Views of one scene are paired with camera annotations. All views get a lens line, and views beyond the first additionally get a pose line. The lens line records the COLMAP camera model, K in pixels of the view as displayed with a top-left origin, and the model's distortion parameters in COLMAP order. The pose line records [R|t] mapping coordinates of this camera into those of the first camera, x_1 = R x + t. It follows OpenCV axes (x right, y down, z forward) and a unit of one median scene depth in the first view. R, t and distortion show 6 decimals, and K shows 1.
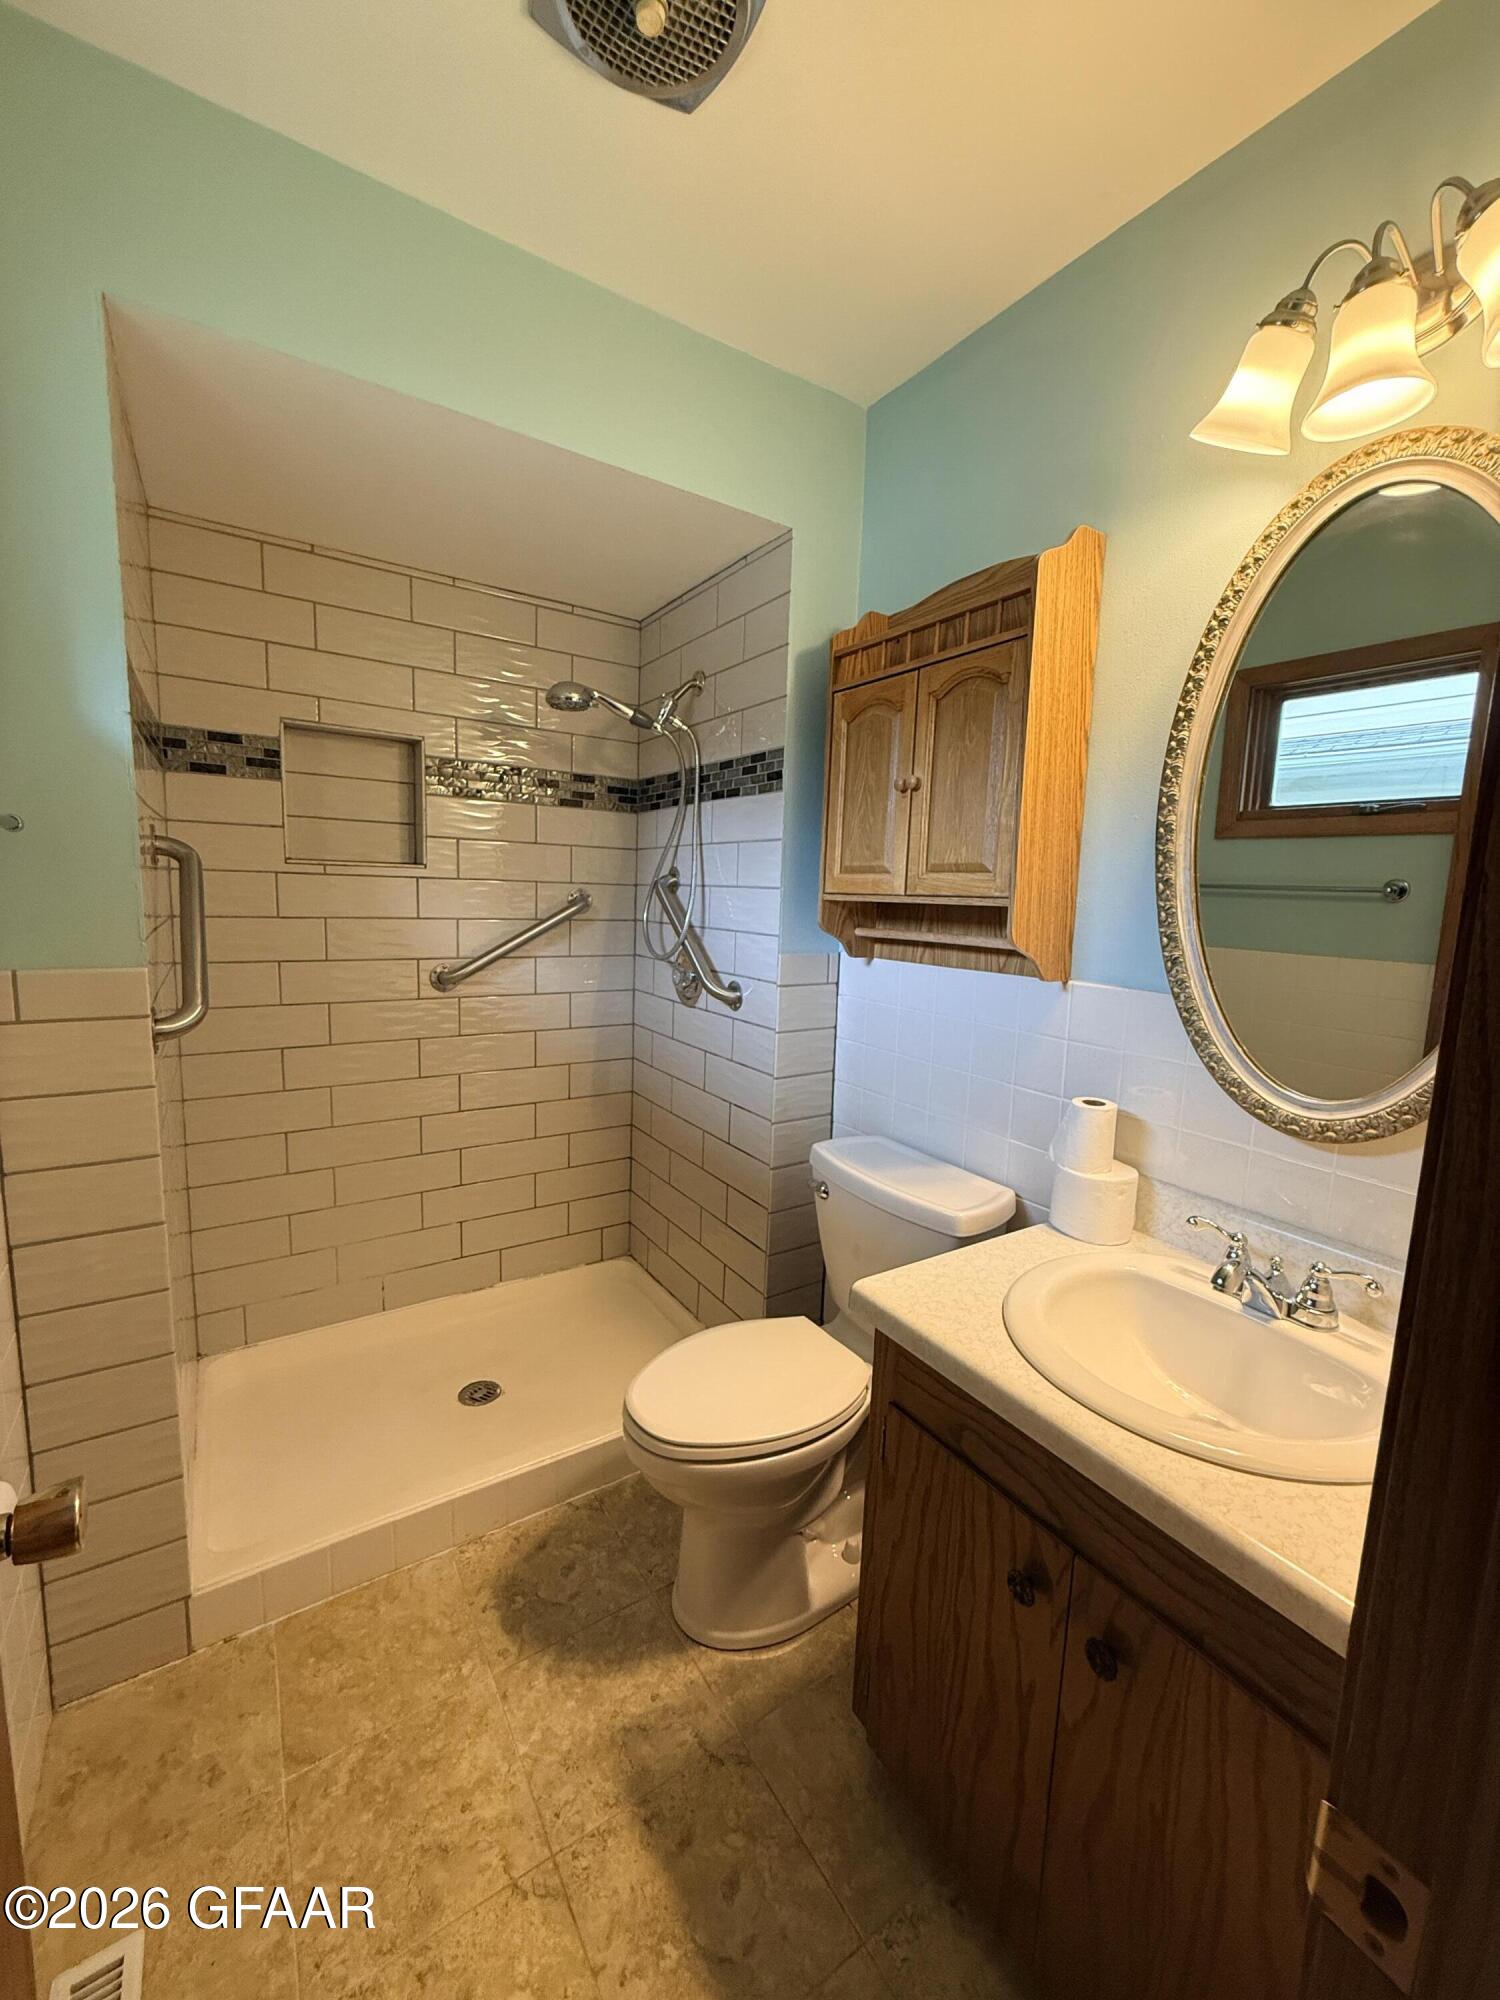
lens RADIAL K [[799.1, 0, 754.2], [0, 799.1, 994.5], [0, 0, 1]] dist [0.002913, 0.000296]
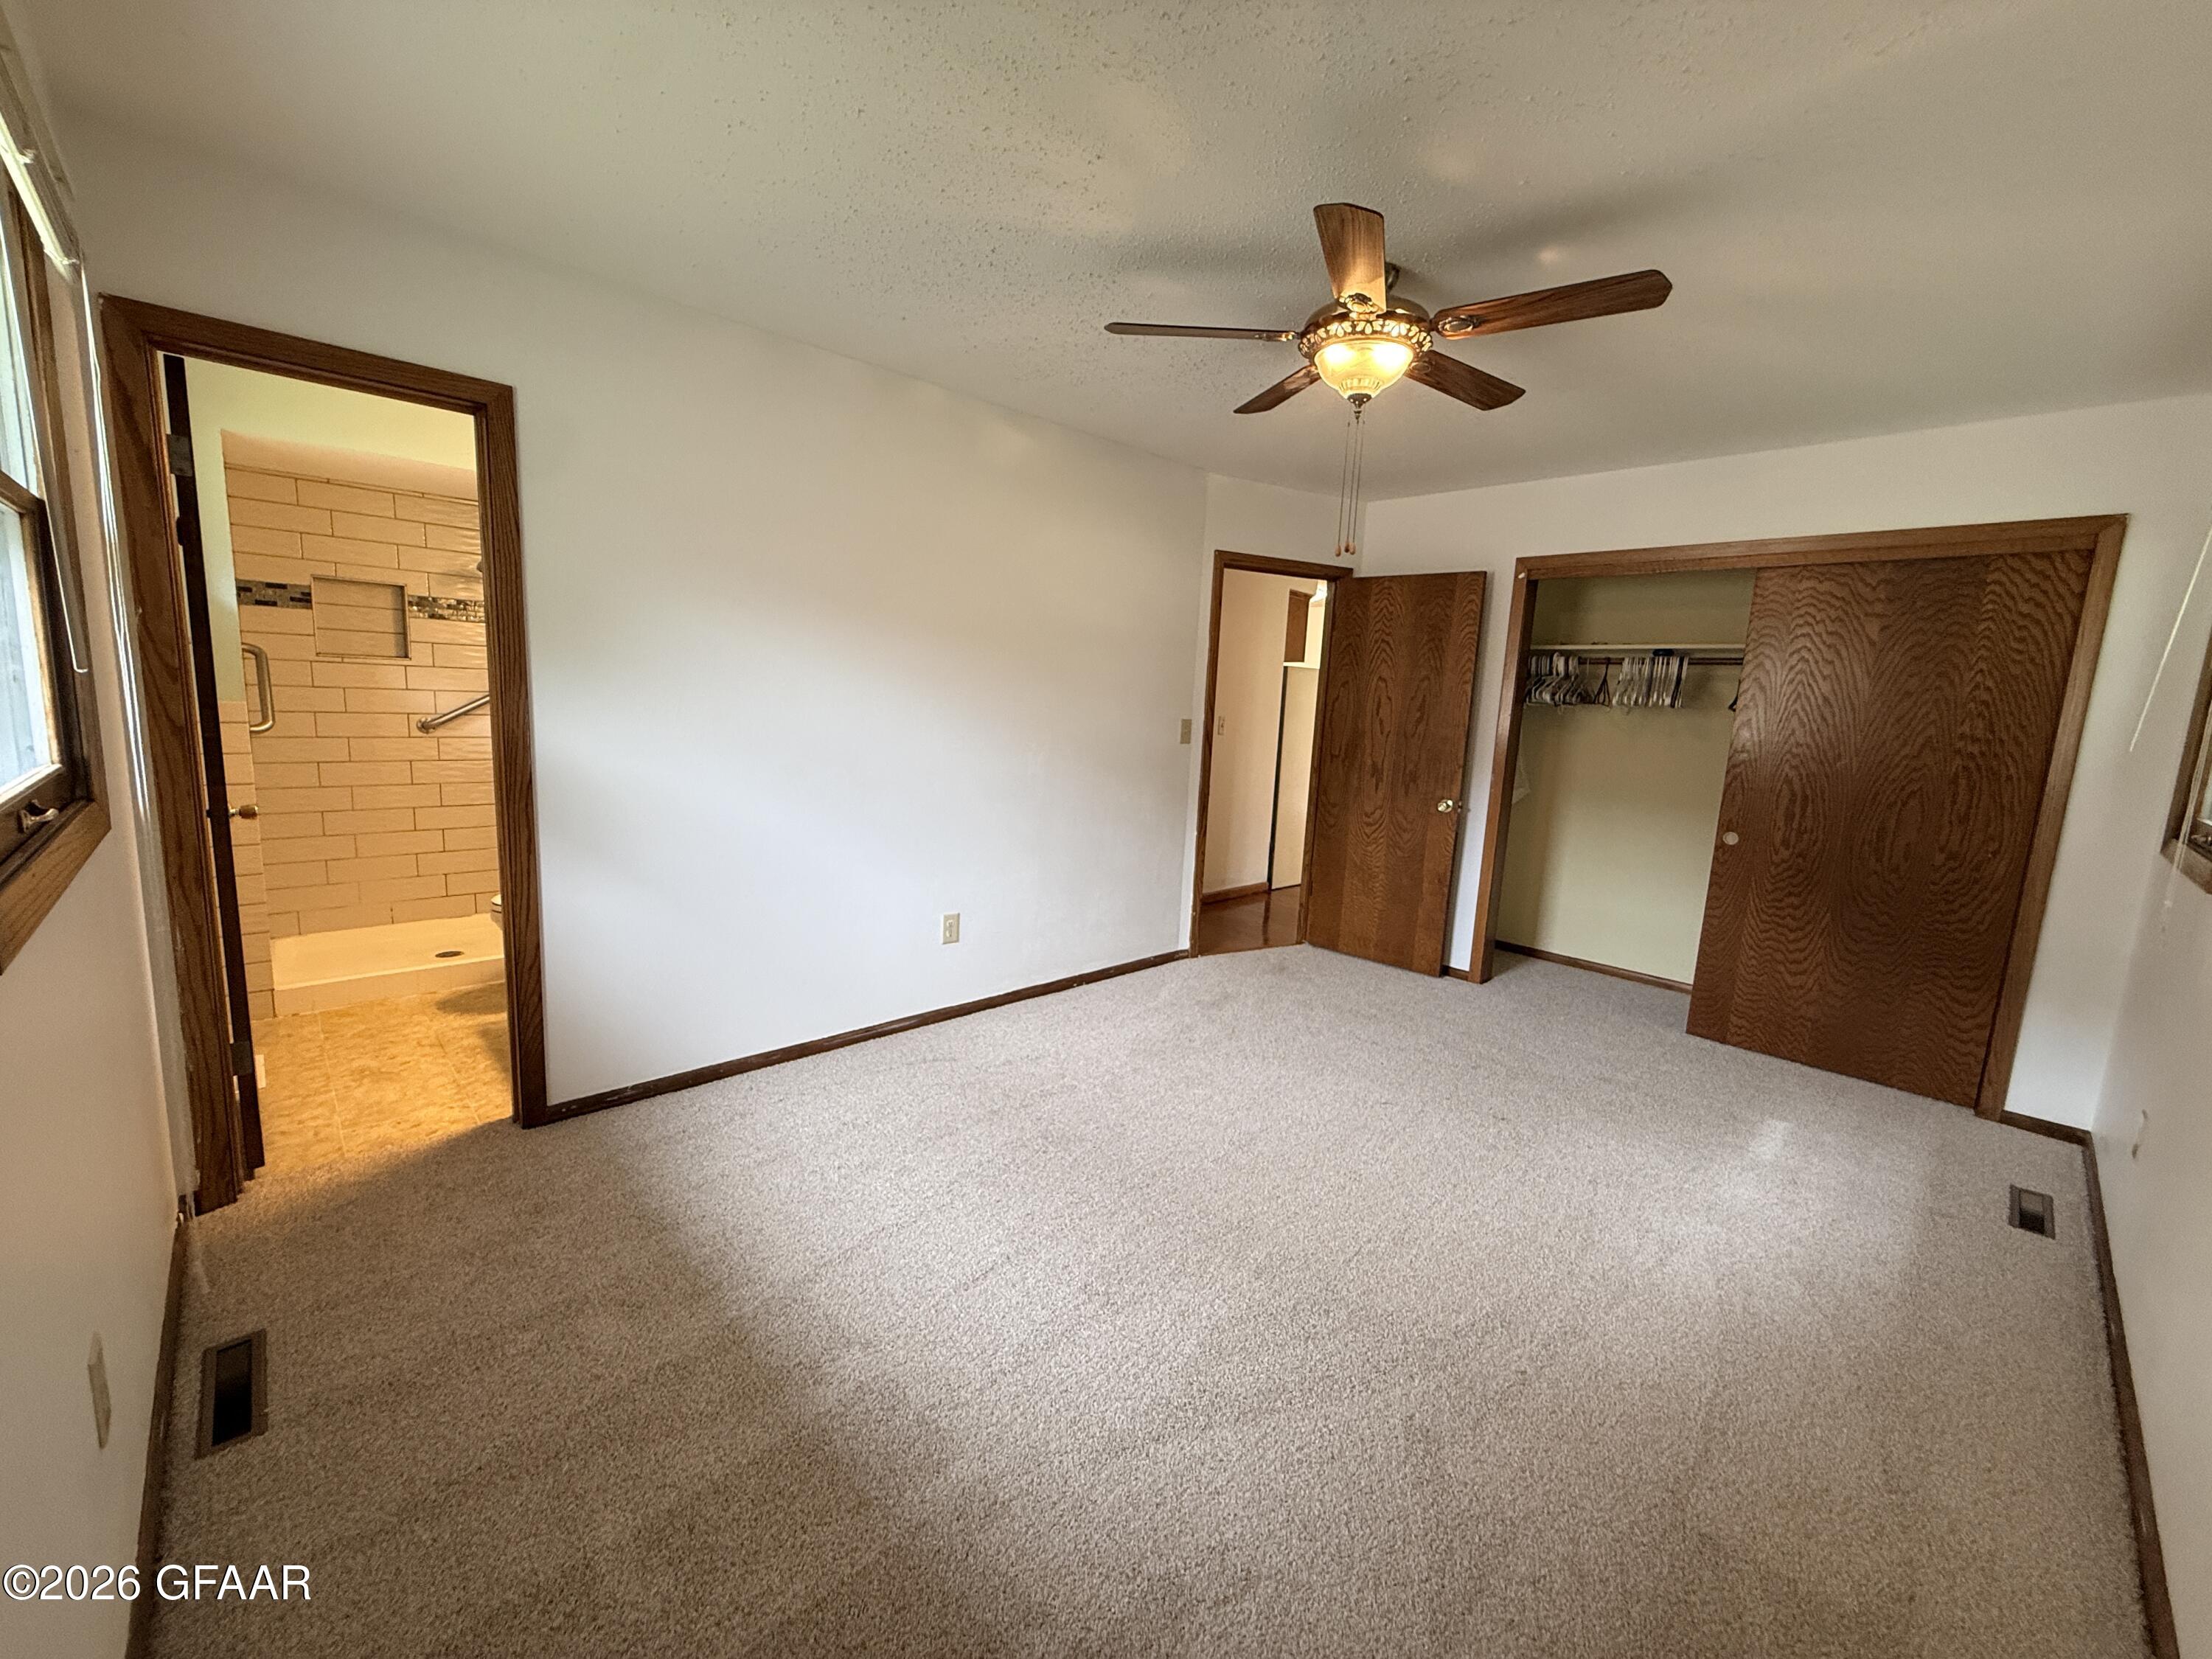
lens RADIAL K [[883.8, 0, 1099.2], [0, 883.8, 822.8], [0, 0, 1]] dist [0.002913, 0.000296]
pose [[0.984452, -0.011915, 0.175249, 0.746858], [0.008100, 0.999715, 0.022466, 0.169687], [-0.175467, -0.020697, 0.984268, -1.203788]]
